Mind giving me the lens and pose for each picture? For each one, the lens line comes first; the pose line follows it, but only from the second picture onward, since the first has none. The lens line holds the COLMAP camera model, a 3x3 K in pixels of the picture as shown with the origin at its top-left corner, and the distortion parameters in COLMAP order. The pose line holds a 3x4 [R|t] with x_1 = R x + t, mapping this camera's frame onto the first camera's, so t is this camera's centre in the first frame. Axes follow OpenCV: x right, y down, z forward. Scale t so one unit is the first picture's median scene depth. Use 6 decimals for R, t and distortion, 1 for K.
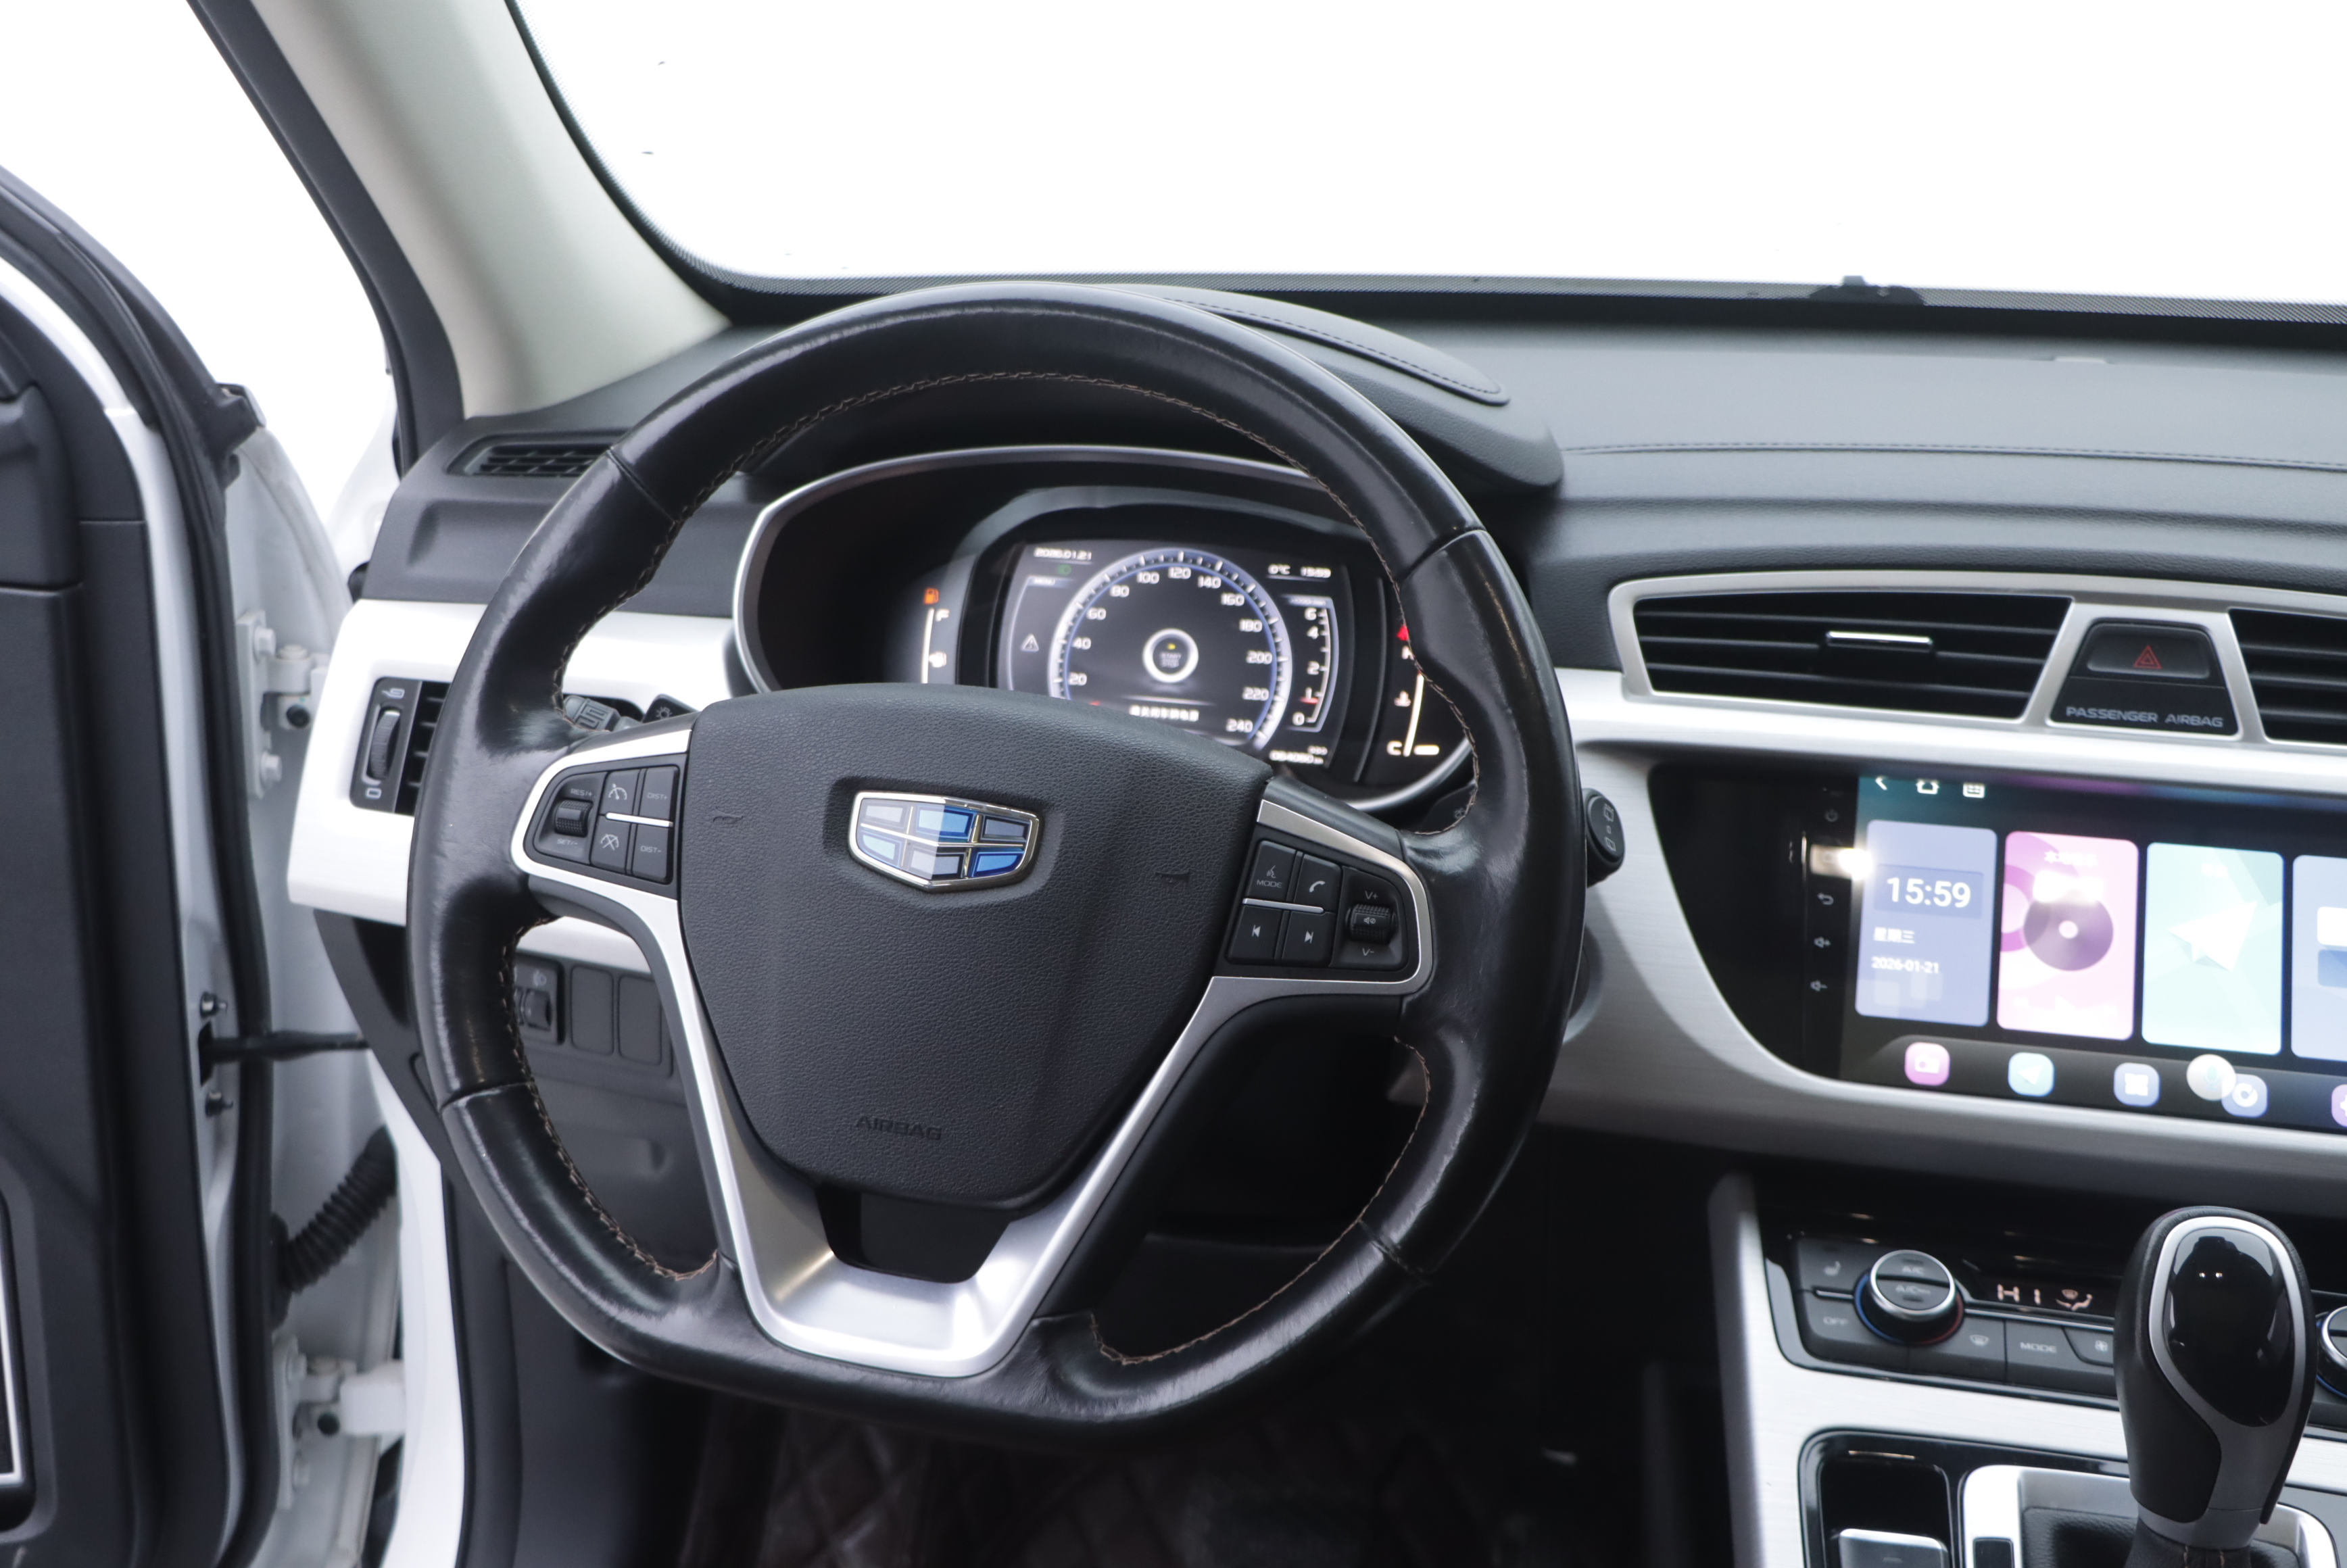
lens RADIAL K [[2522.0, 0, 1134.8], [0, 2522.0, 813.0], [0, 0, 1]] dist [-0.061038, 0.000000]
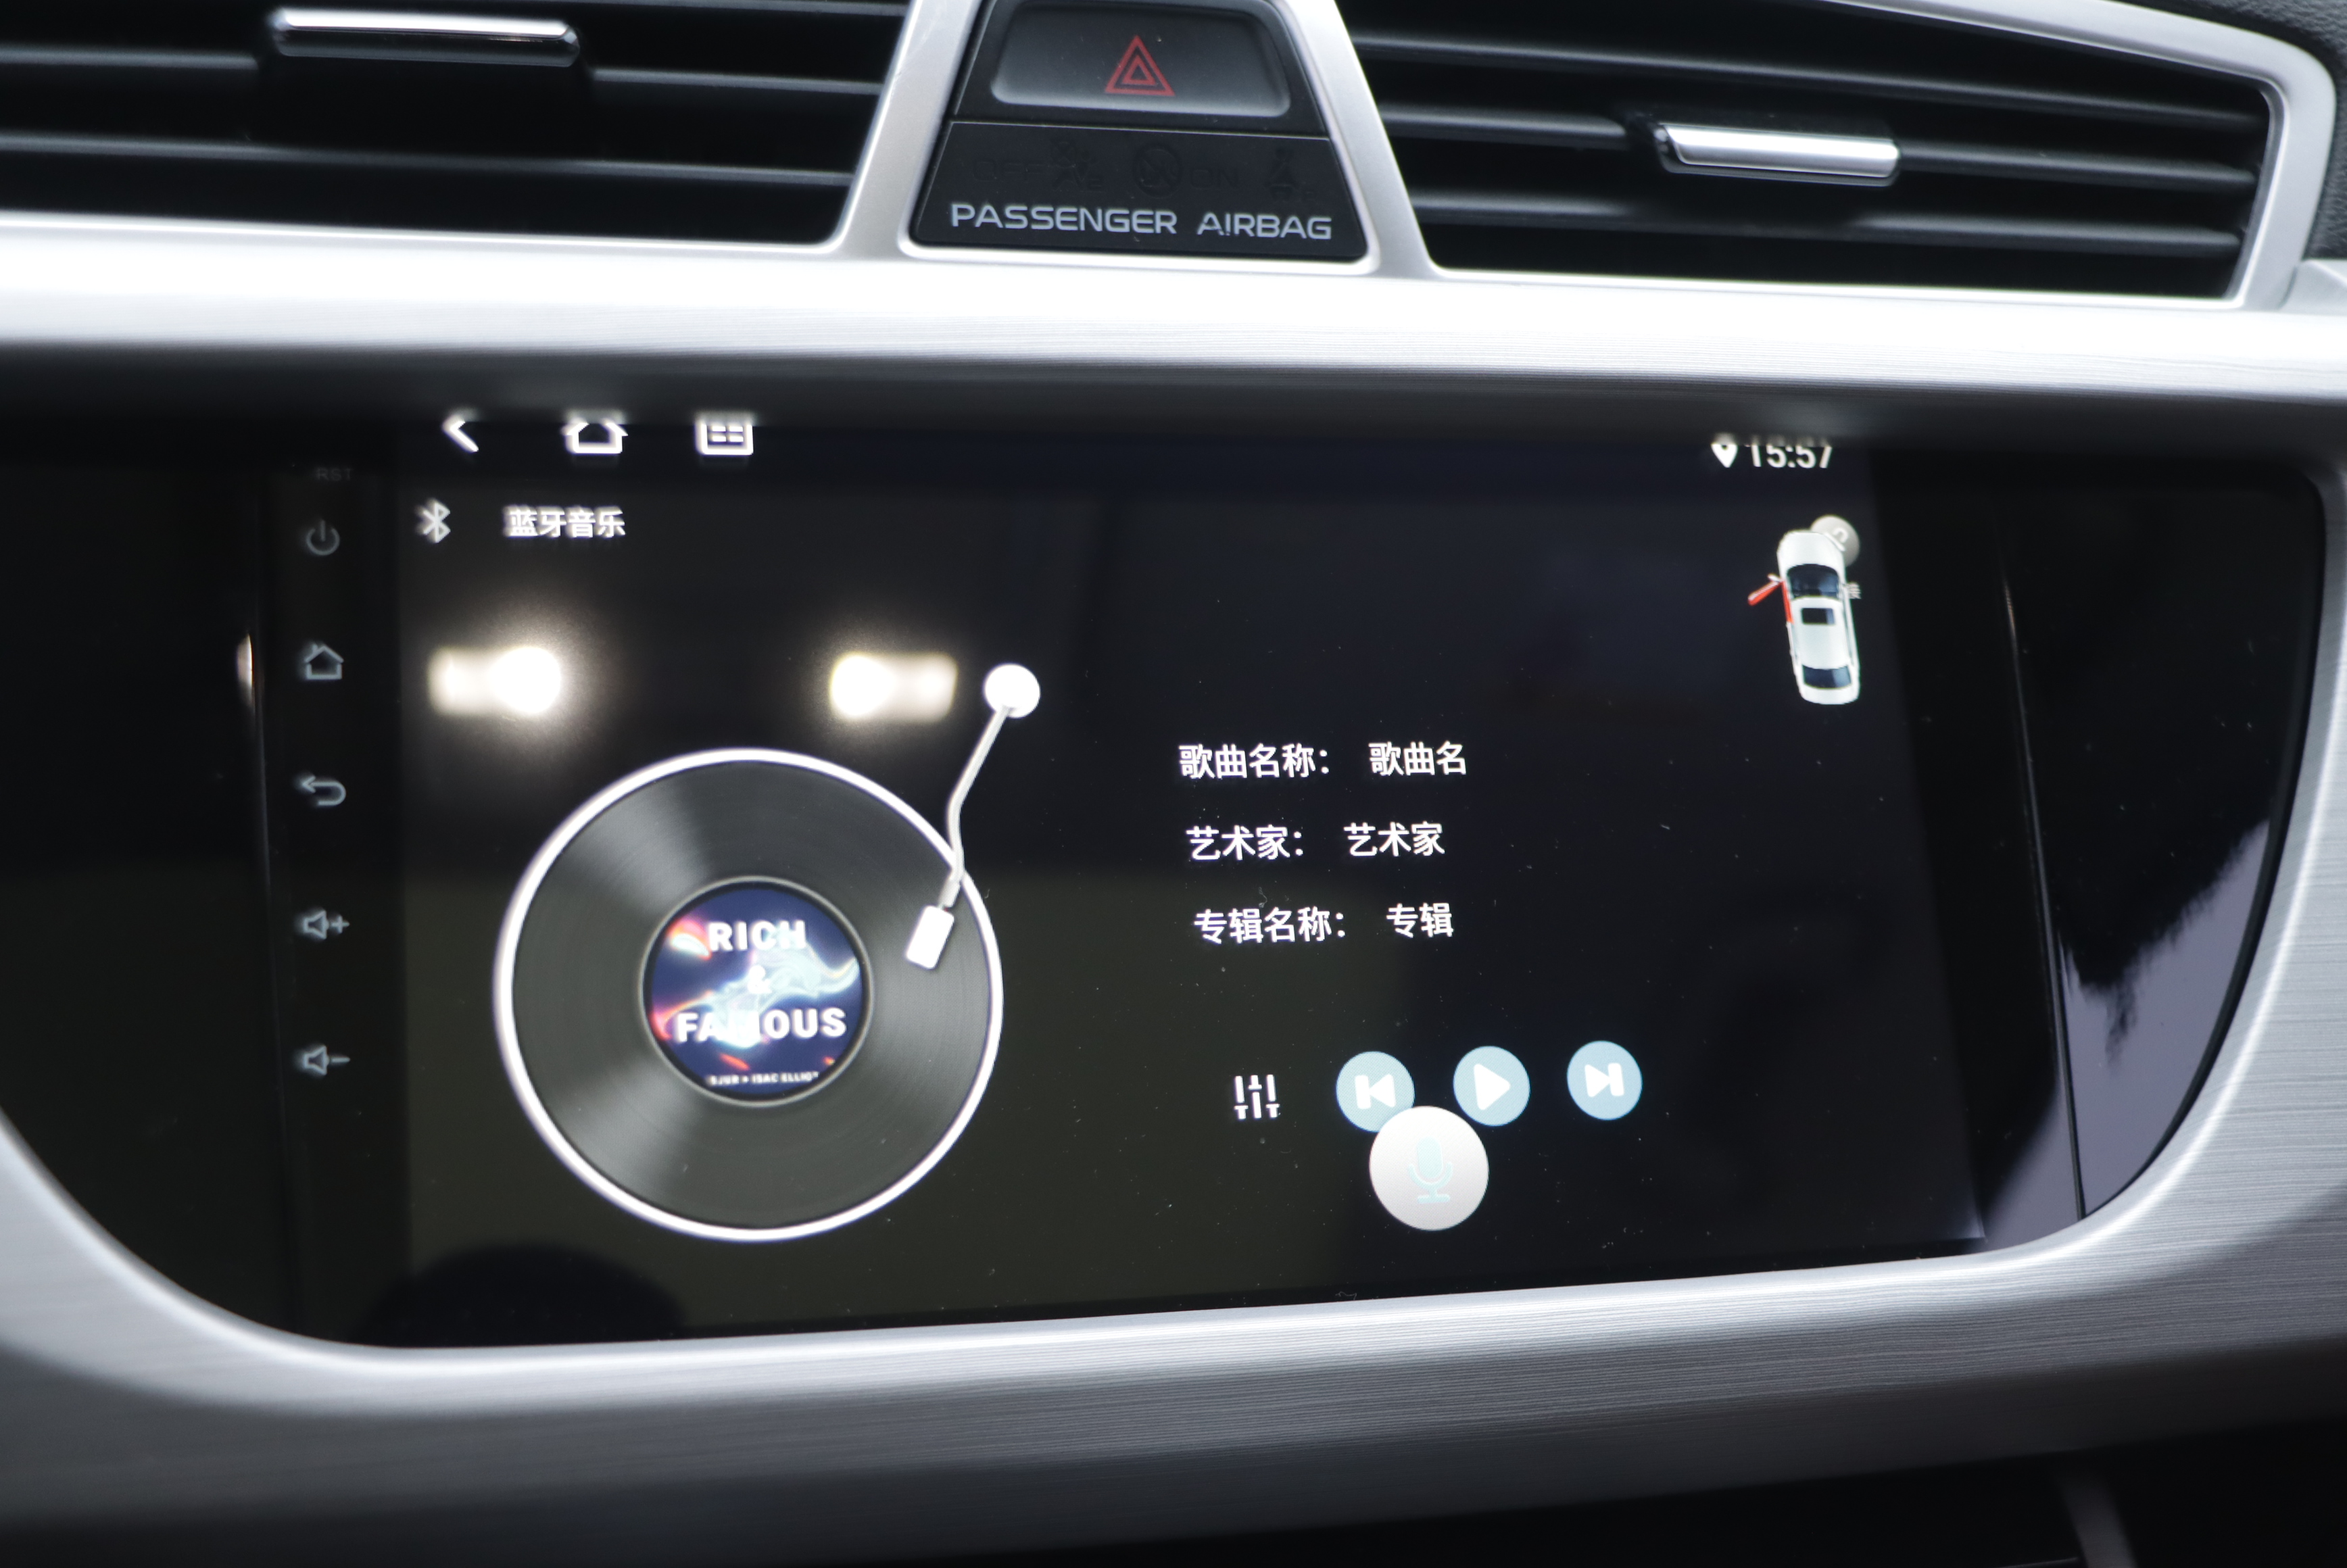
lens RADIAL K [[2836.2, 0, 1182.4], [0, 2836.2, 802.2], [0, 0, 1]] dist [-0.053260, 0.000000]
pose [[0.883872, -0.110010, 0.454607, 0.202288], [0.083399, 0.993439, 0.078253, 0.015913], [-0.460233, -0.031251, 0.887248, 0.607304]]
